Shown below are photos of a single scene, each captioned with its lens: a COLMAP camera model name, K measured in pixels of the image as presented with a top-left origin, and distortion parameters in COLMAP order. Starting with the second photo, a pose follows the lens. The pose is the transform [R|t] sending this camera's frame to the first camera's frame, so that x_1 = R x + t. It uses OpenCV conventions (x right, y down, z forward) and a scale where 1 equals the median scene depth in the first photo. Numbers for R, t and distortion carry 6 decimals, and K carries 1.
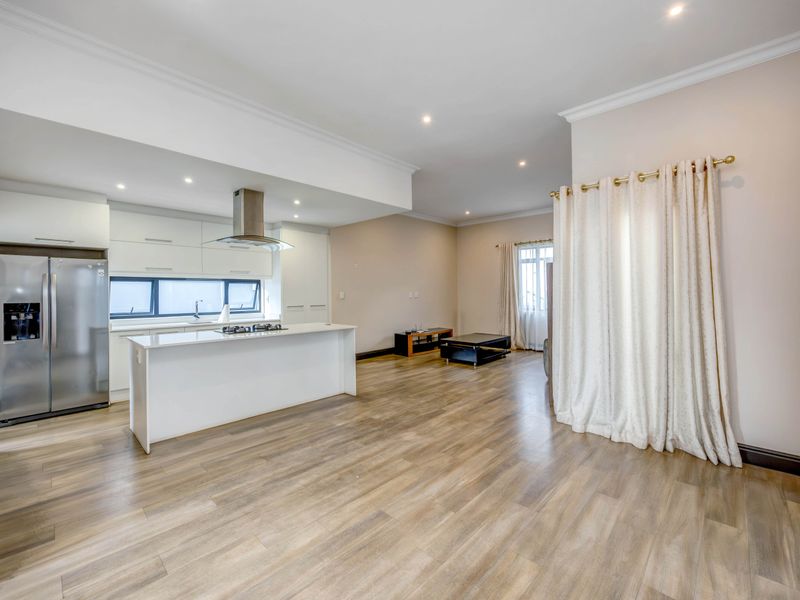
lens RADIAL K [[369.2, 0, 397.3], [0, 369.2, 291.1], [0, 0, 1]] dist [-0.002904, -0.000466]
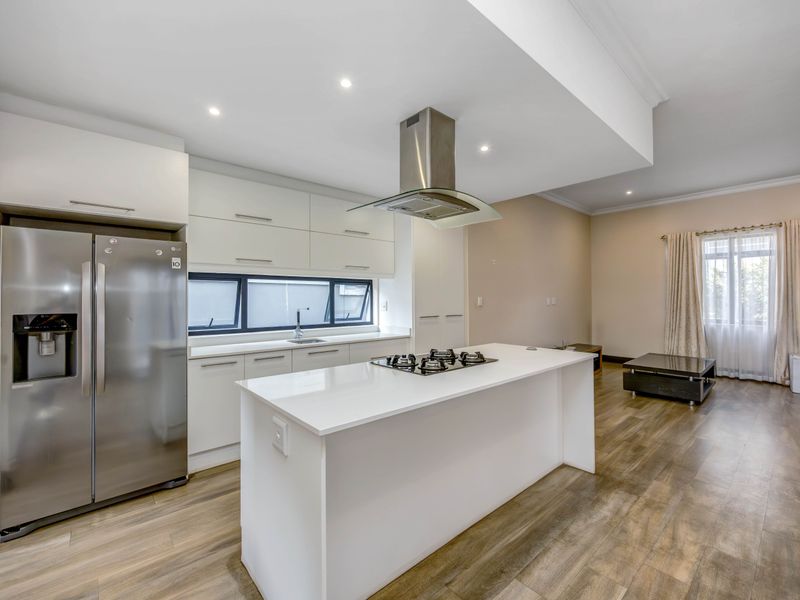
lens RADIAL K [[355.9, 0, 402.4], [0, 355.9, 295.9], [0, 0, 1]] dist [0.002779, 0.000375]
pose [[0.998754, 0.003365, -0.049785, -0.355122], [-0.003583, 0.999984, -0.004301, 0.005100], [0.049770, 0.004474, 0.998751, 0.380678]]
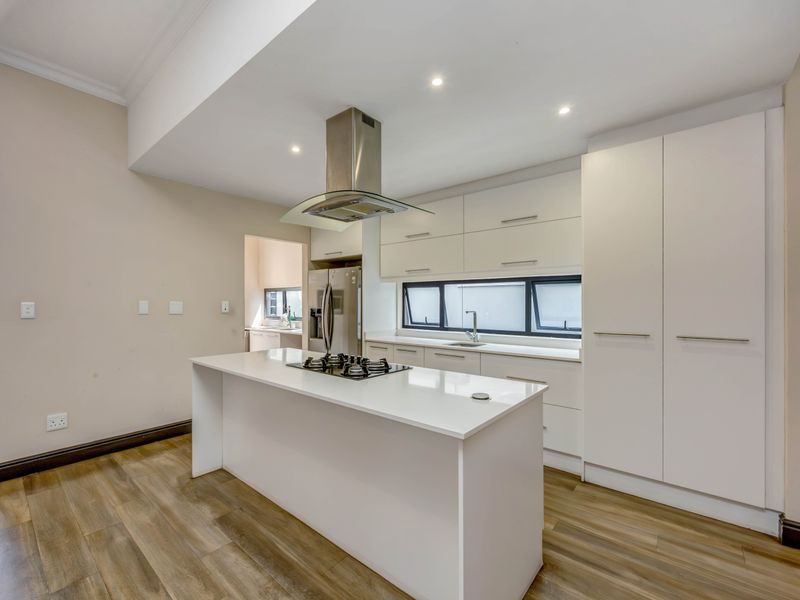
lens RADIAL K [[347.4, 0, 342.0], [0, 347.4, 302.9], [0, 0, 1]] dist [0.001013, 0.000088]
pose [[0.027735, 0.006966, -0.999591, 0.112815], [0.002473, 0.999972, 0.007038, 0.004800], [0.999612, -0.002667, 0.027717, 0.827426]]
